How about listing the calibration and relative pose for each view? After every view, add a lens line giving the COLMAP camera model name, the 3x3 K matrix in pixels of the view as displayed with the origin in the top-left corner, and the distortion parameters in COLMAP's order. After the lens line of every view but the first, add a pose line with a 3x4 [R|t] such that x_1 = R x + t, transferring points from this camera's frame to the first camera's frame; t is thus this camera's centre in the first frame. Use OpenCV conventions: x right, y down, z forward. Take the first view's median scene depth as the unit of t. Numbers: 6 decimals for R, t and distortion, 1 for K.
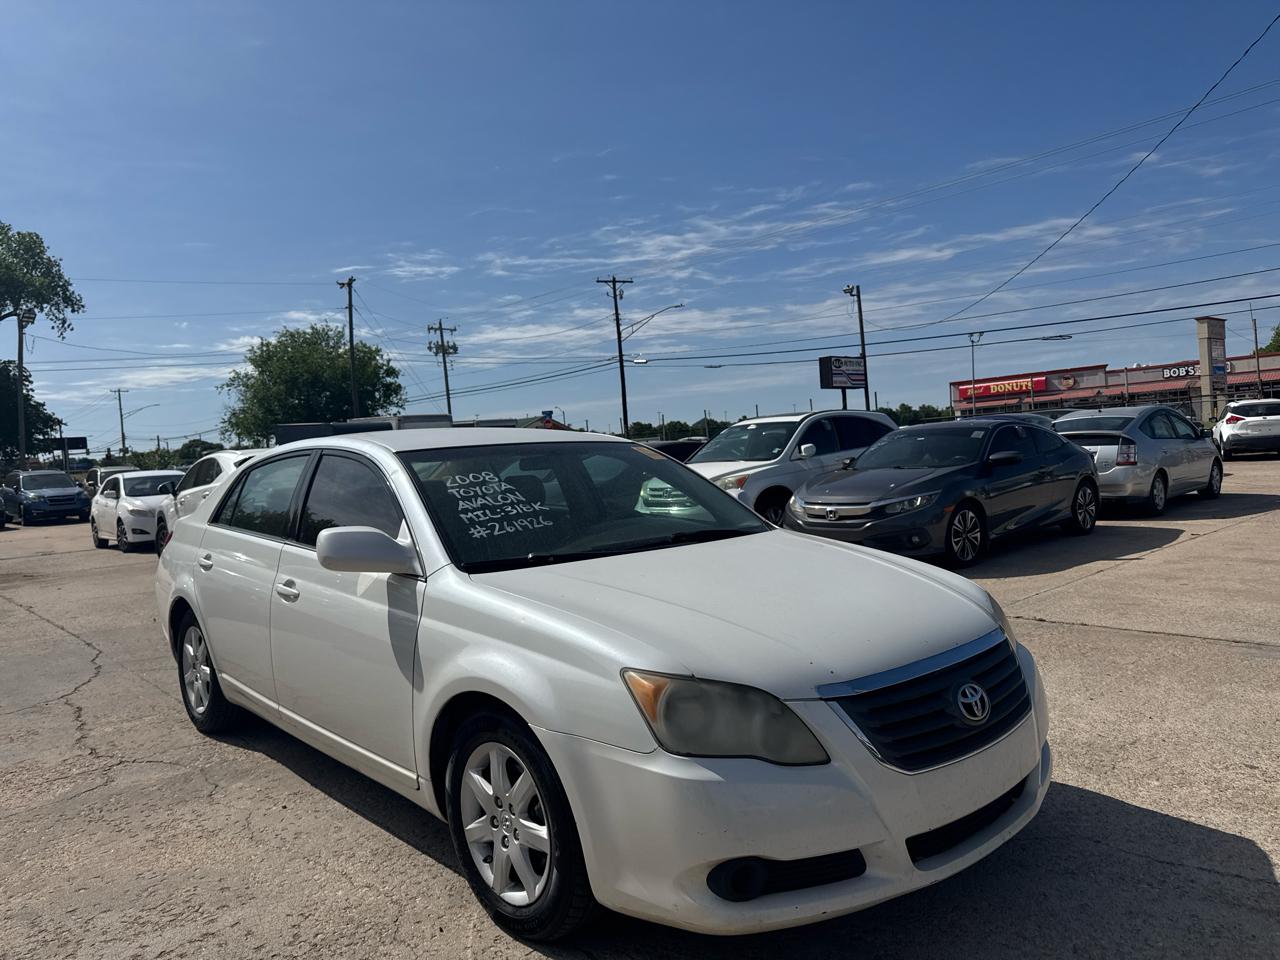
lens RADIAL K [[924.4, 0, 644.6], [0, 924.4, 459.2], [0, 0, 1]] dist [0.077796, -0.127042]
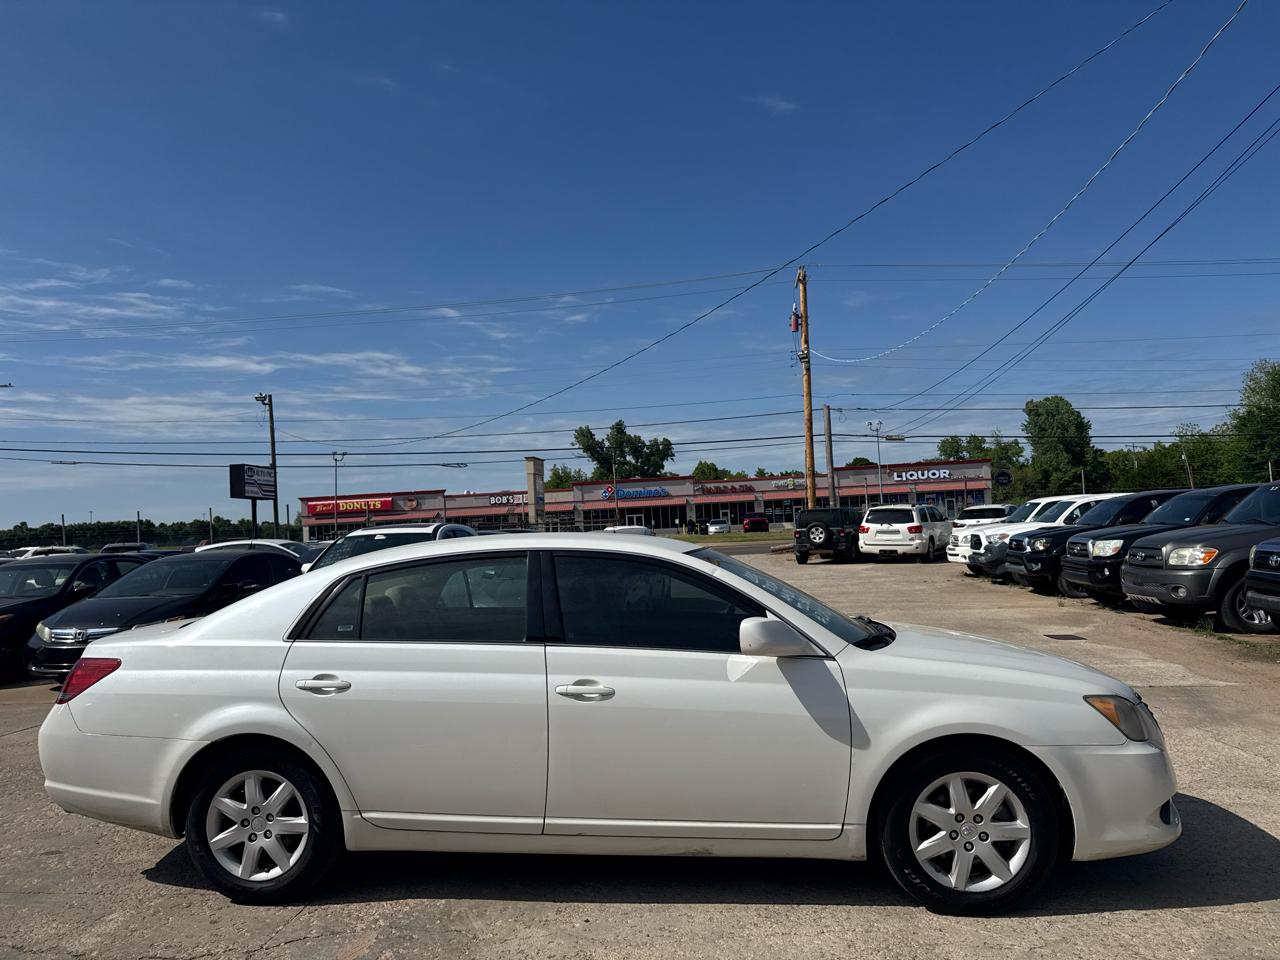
lens RADIAL K [[924.4, 0, 644.6], [0, 924.4, 459.2], [0, 0, 1]] dist [0.077796, -0.127042]
pose [[0.731658, 0.084530, 0.676411, -0.083767], [0.000251, 0.992248, -0.124271, 0.001310], [-0.681672, 0.091094, 0.725965, 0.016737]]
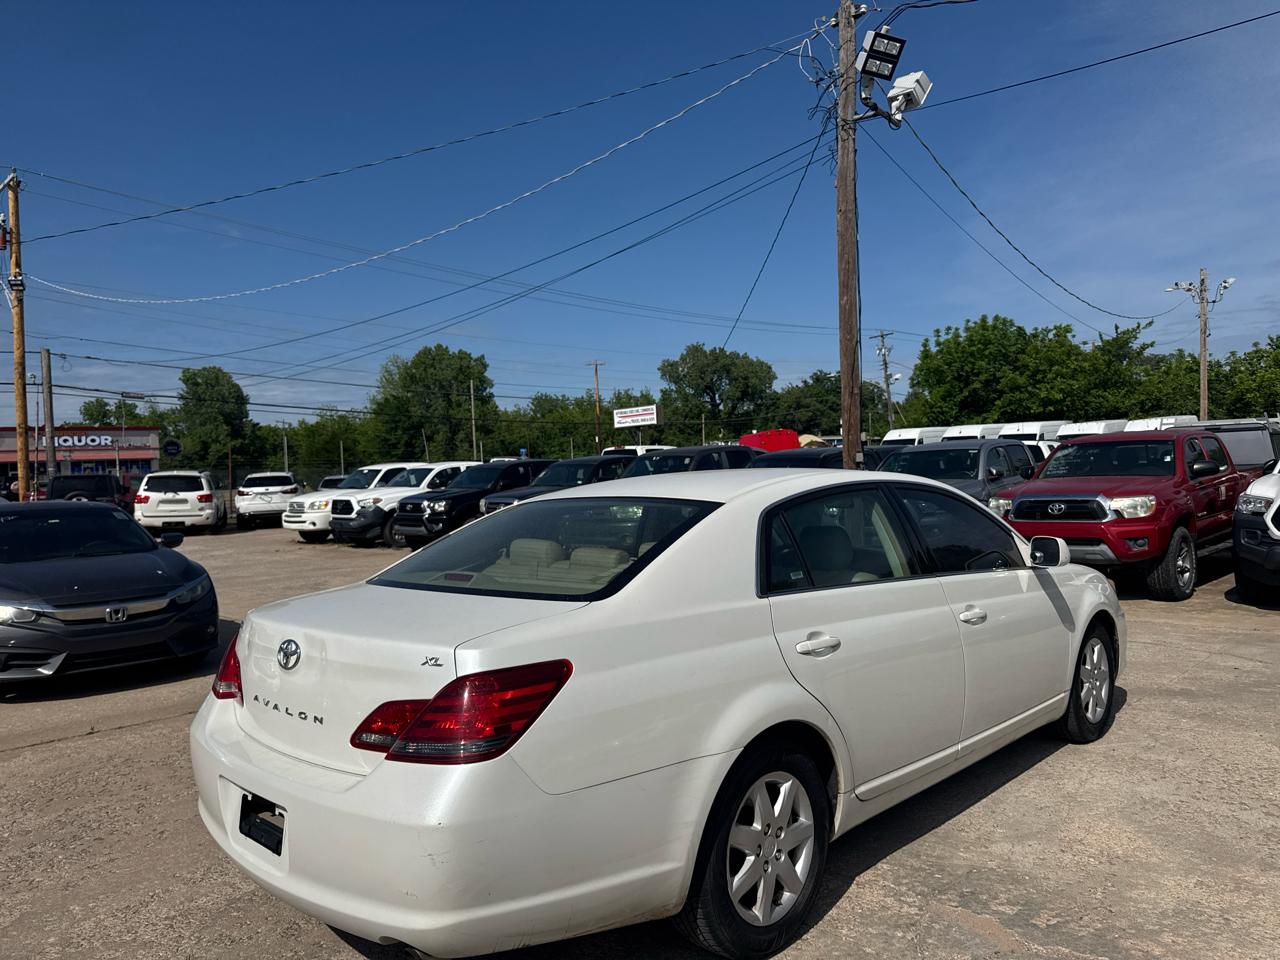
lens RADIAL K [[924.4, 0, 644.6], [0, 924.4, 459.2], [0, 0, 1]] dist [0.077796, -0.127042]
pose [[-0.124011, 0.078385, 0.989180, -0.111710], [0.052949, 0.995978, -0.072285, 0.001909], [-0.990867, 0.043412, -0.127663, 0.119989]]
